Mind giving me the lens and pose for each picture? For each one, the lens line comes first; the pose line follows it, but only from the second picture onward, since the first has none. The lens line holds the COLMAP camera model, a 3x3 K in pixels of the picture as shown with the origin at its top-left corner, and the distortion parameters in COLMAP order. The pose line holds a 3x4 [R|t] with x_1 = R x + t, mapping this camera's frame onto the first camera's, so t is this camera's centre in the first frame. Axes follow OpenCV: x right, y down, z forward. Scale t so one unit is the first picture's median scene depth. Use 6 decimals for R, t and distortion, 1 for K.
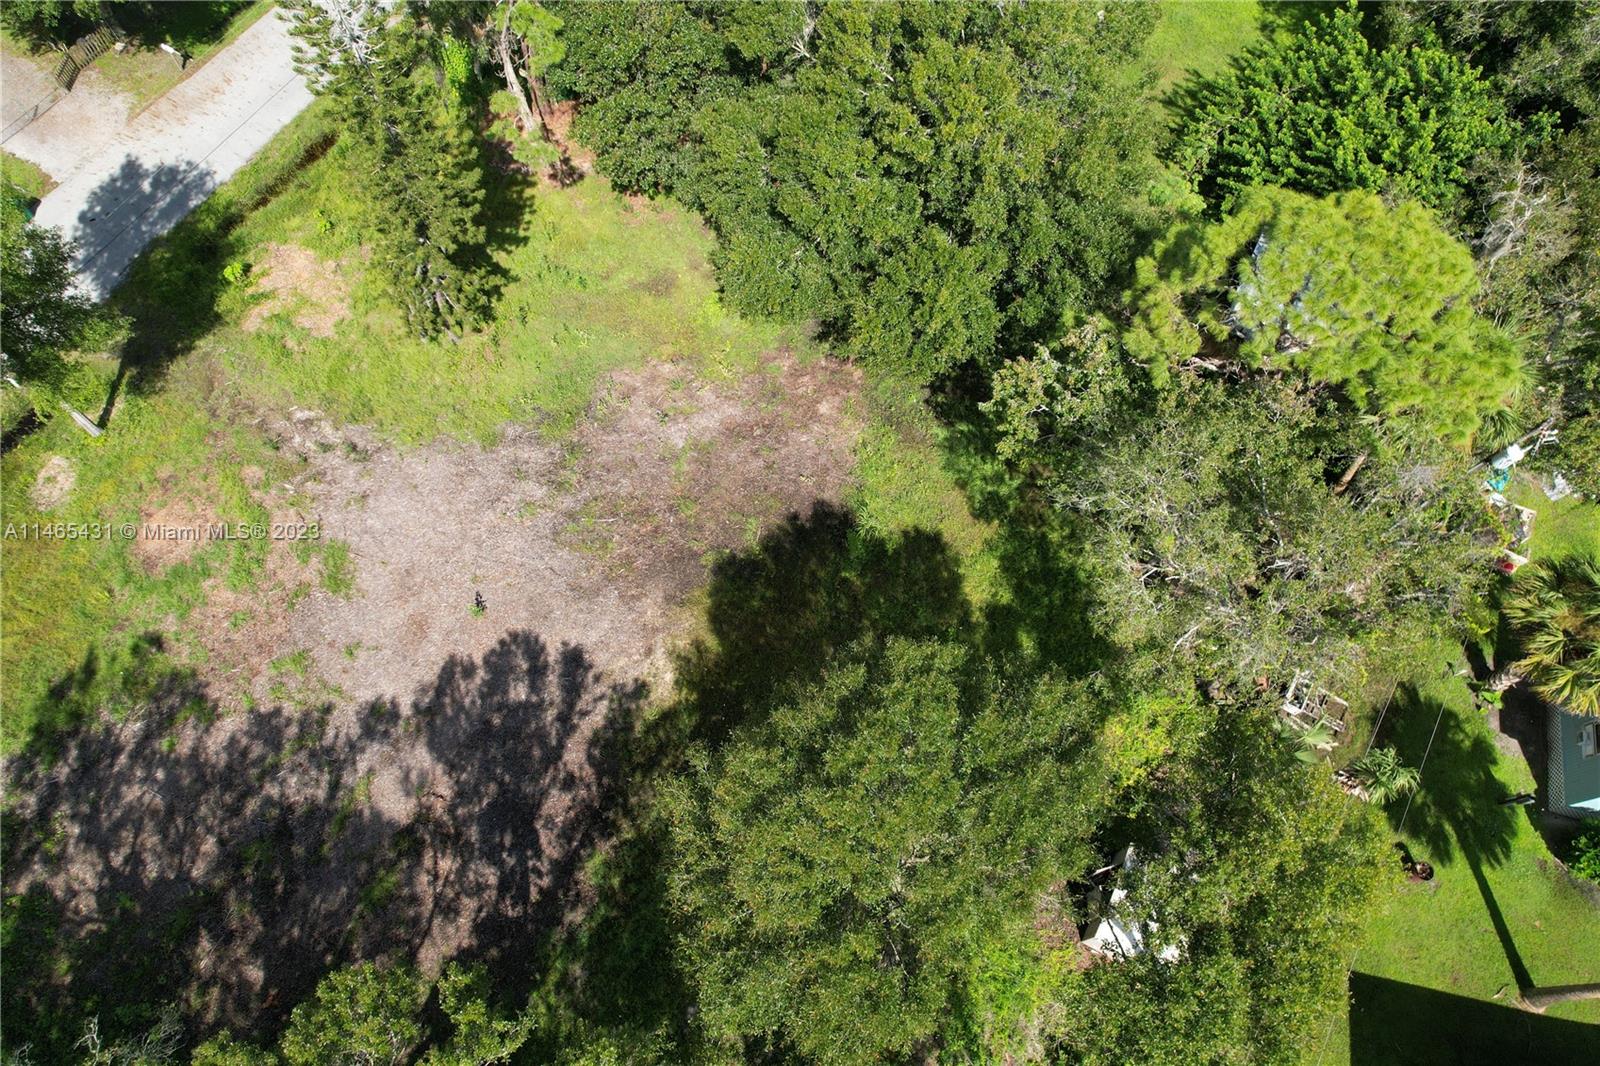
lens RADIAL K [[1018.4, 0, 801.6], [0, 1018.4, 525.9], [0, 0, 1]] dist [-0.071090, 0.058988]
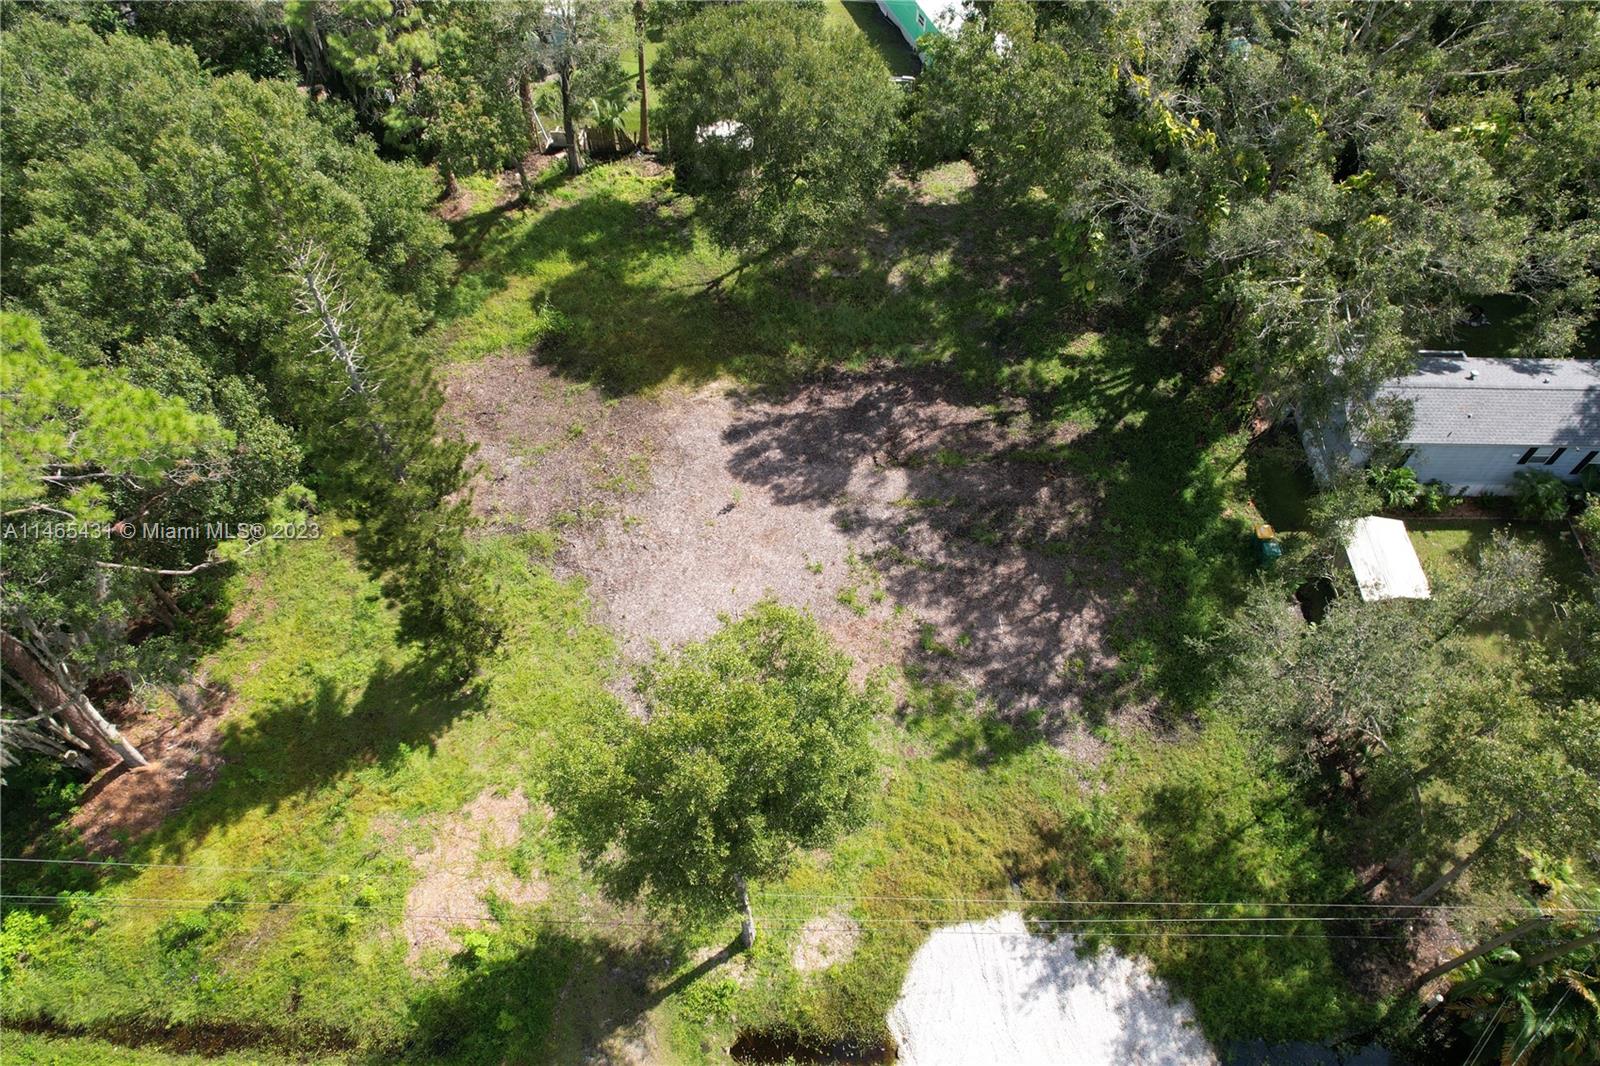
lens RADIAL K [[1018.4, 0, 803.9], [0, 1018.4, 531.3], [0, 0, 1]] dist [-0.071090, 0.058988]
pose [[-0.474121, -0.716099, 0.512262, -1.000341], [0.785909, -0.081907, 0.612893, -0.585580], [-0.396934, 0.693177, 0.601622, 0.286454]]
